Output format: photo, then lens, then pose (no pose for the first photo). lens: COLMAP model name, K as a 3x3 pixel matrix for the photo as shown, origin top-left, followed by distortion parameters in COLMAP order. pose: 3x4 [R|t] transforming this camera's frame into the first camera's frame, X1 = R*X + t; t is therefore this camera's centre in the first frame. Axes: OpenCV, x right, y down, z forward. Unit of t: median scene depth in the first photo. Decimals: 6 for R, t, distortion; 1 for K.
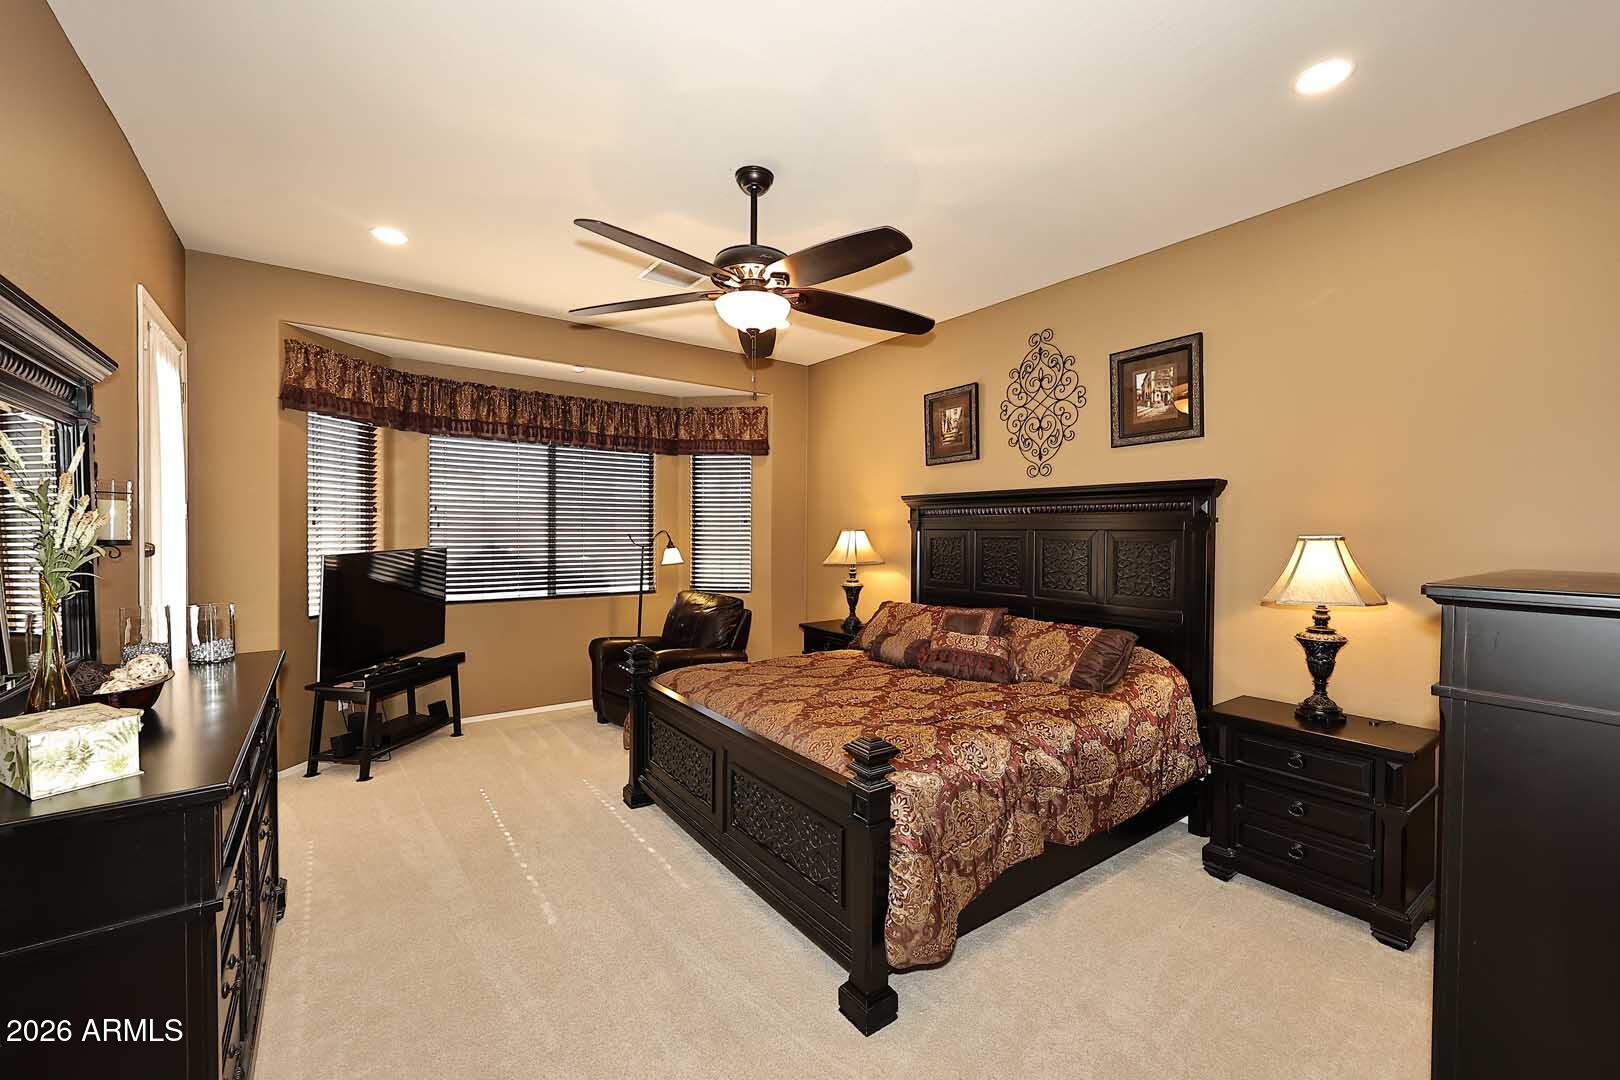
lens RADIAL K [[653.3, 0, 795.3], [0, 653.3, 536.0], [0, 0, 1]] dist [-0.002378, -0.000481]
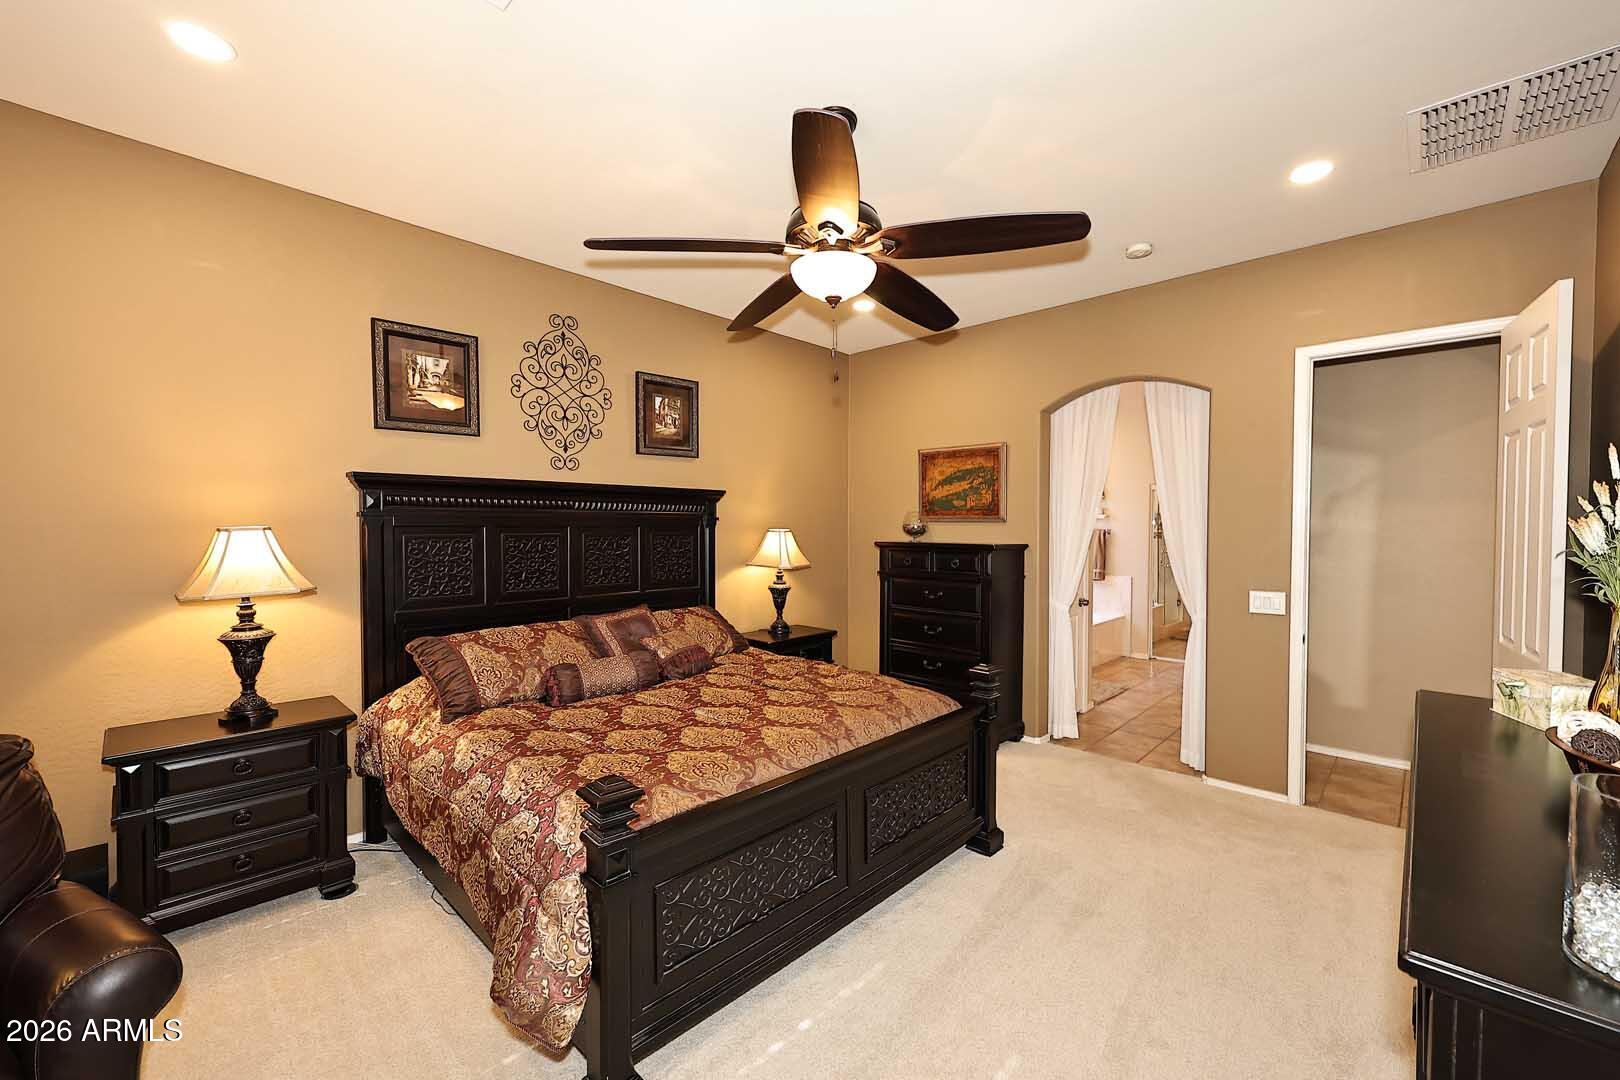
lens RADIAL K [[653.3, 0, 794.0], [0, 653.3, 541.0], [0, 0, 1]] dist [-0.002378, -0.000481]
pose [[-0.188065, -0.028707, 0.981737, -0.606175], [0.005584, 0.999525, 0.030297, -0.014181], [-0.982141, 0.011179, -0.187816, 0.831309]]
